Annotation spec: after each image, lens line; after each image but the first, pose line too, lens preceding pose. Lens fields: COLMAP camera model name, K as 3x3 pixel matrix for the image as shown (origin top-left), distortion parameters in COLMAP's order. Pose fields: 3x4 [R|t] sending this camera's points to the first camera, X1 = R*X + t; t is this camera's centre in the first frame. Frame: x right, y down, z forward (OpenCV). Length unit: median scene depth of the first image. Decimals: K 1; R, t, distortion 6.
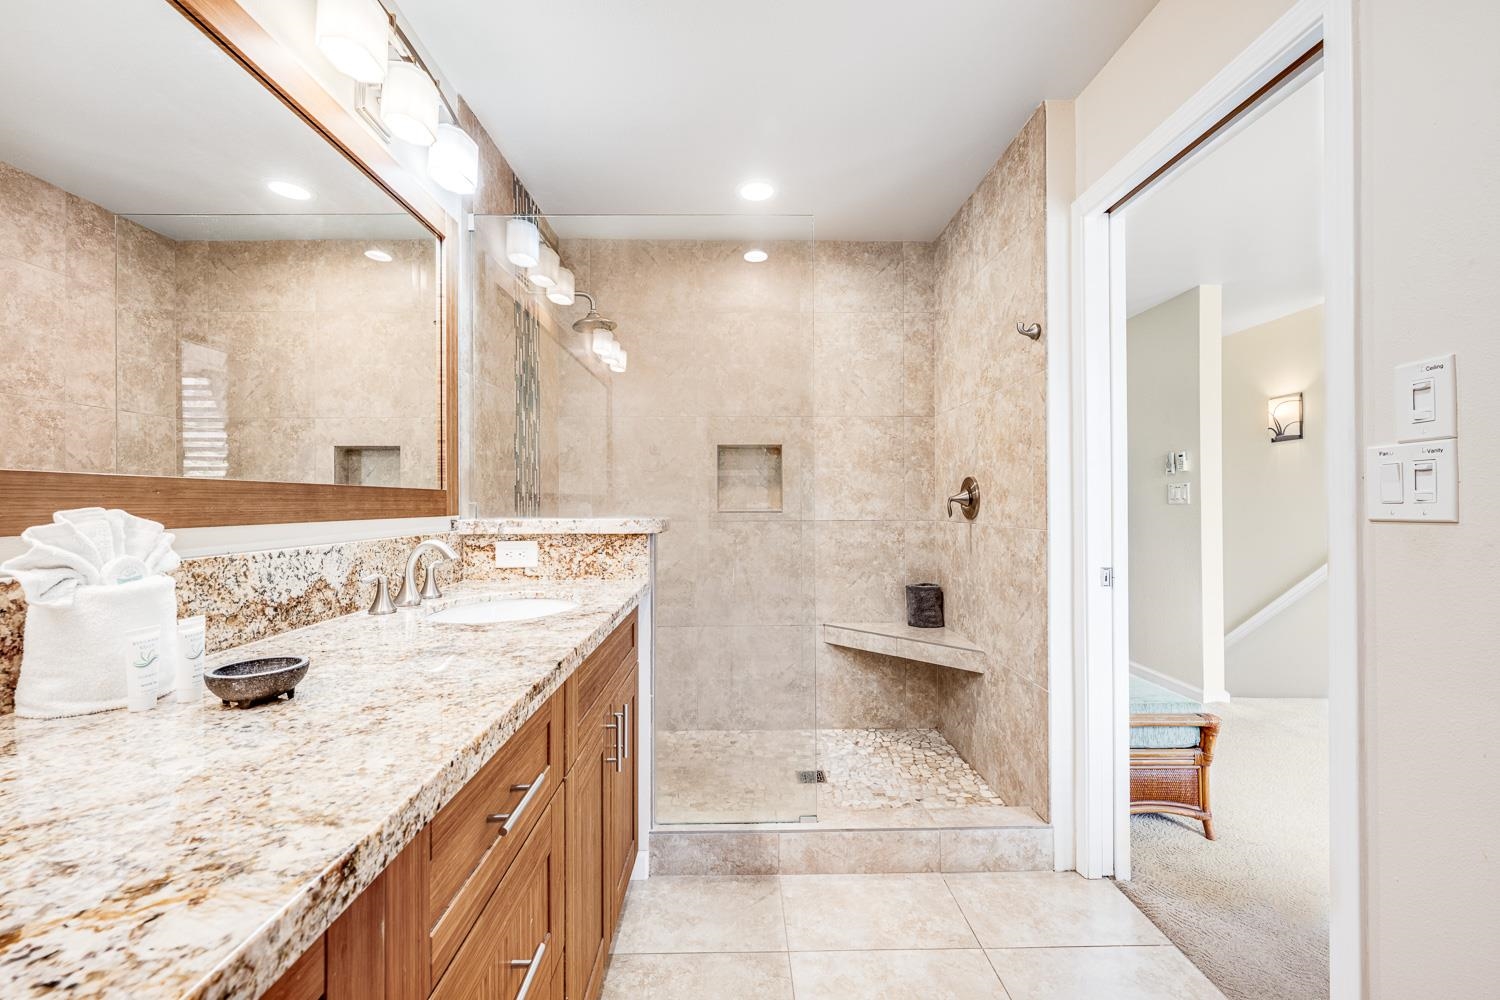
lens RADIAL K [[618.9, 0, 750.0], [0, 618.9, 500.0], [0, 0, 1]] dist [-0.000428, -0.000075]
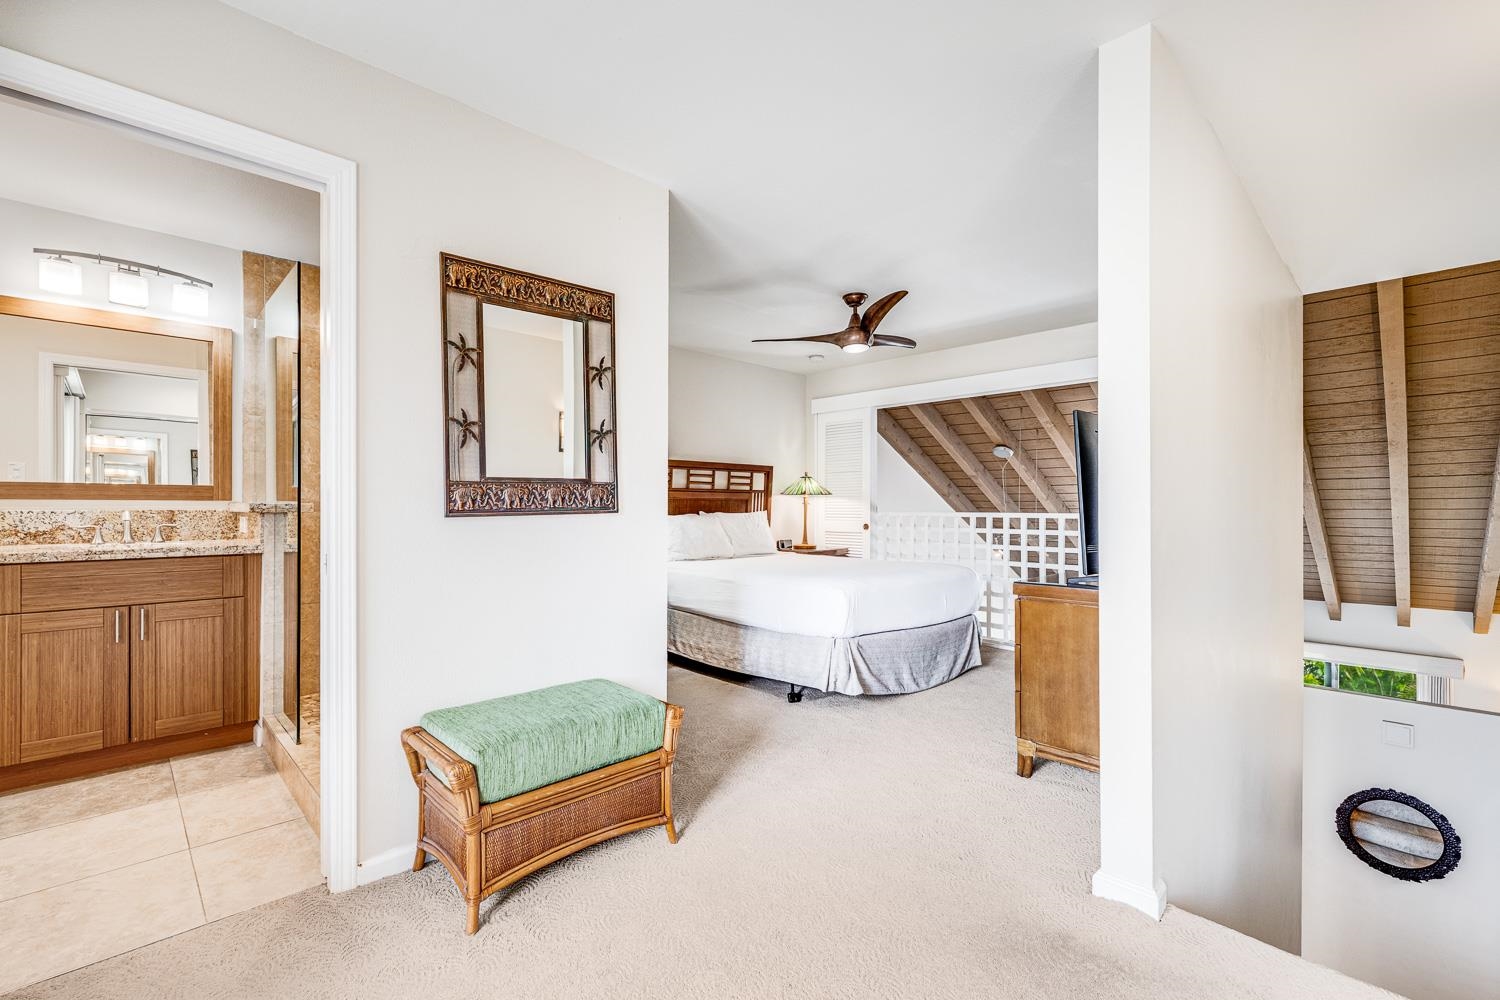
lens RADIAL K [[678.9, 0, 706.8], [0, 678.9, 501.4], [0, 0, 1]] dist [0.001688, 0.000063]
pose [[0.650561, -0.003340, -0.759446, 2.712113], [0.002623, 0.999994, -0.002151, 0.054589], [0.759449, -0.000593, 0.650566, 1.174223]]
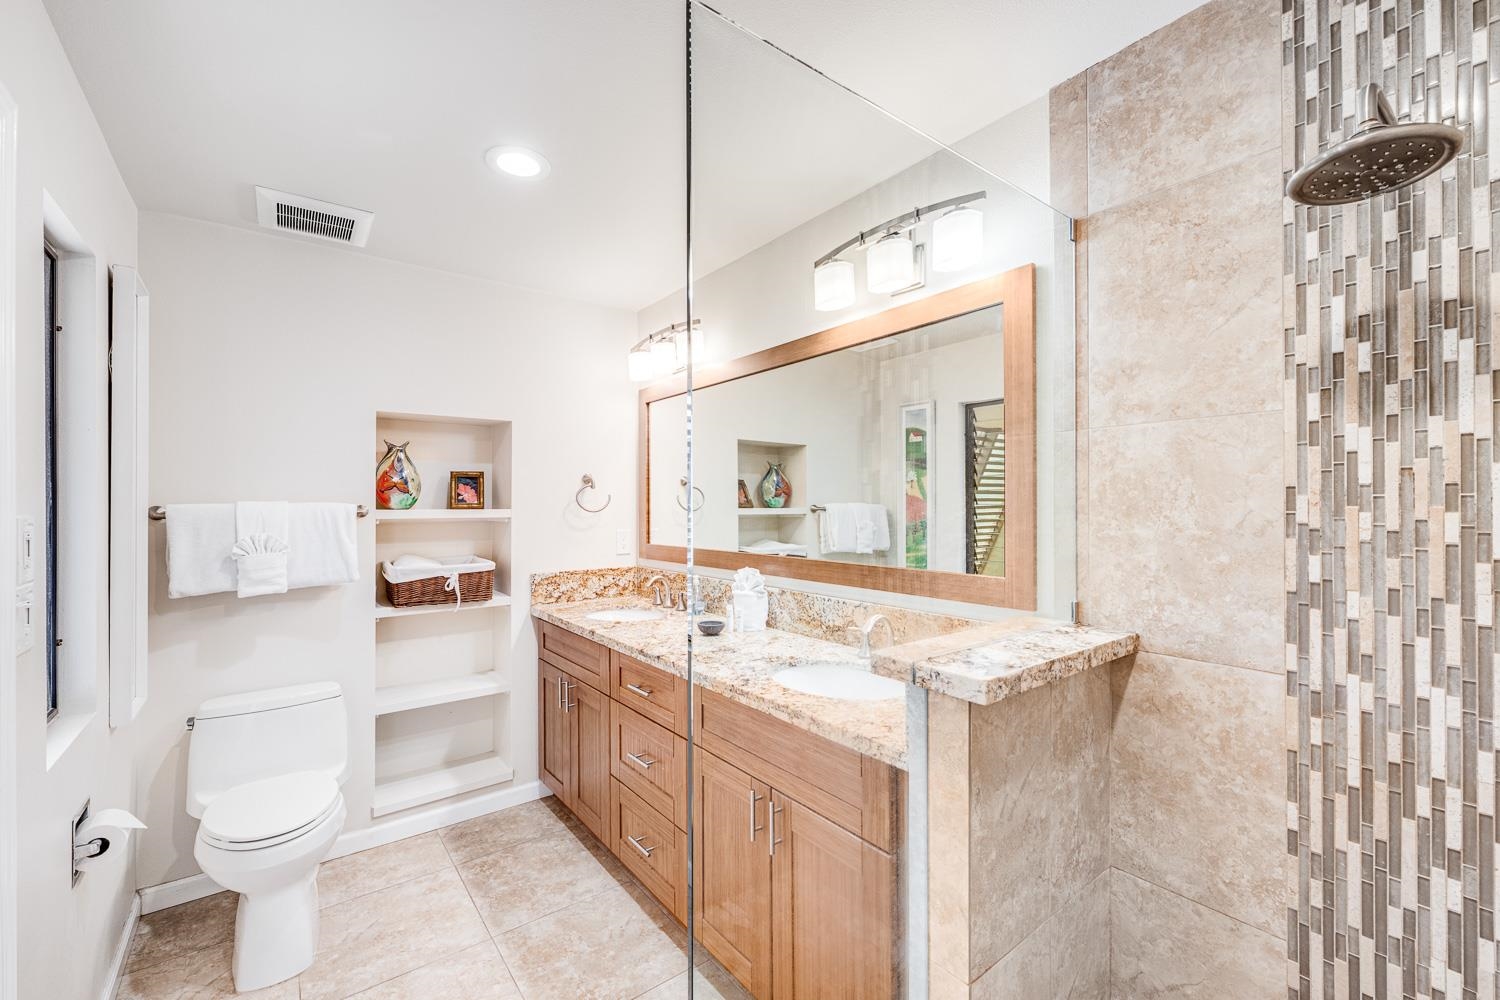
lens RADIAL K [[618.9, 0, 750.0], [0, 618.9, 500.0], [0, 0, 1]] dist [-0.000428, -0.000075]
pose [[-0.810899, -0.000195, -0.585187, 0.494887], [0.007722, 0.999909, -0.011034, -0.180434], [0.585136, -0.013466, -0.810824, 2.196342]]
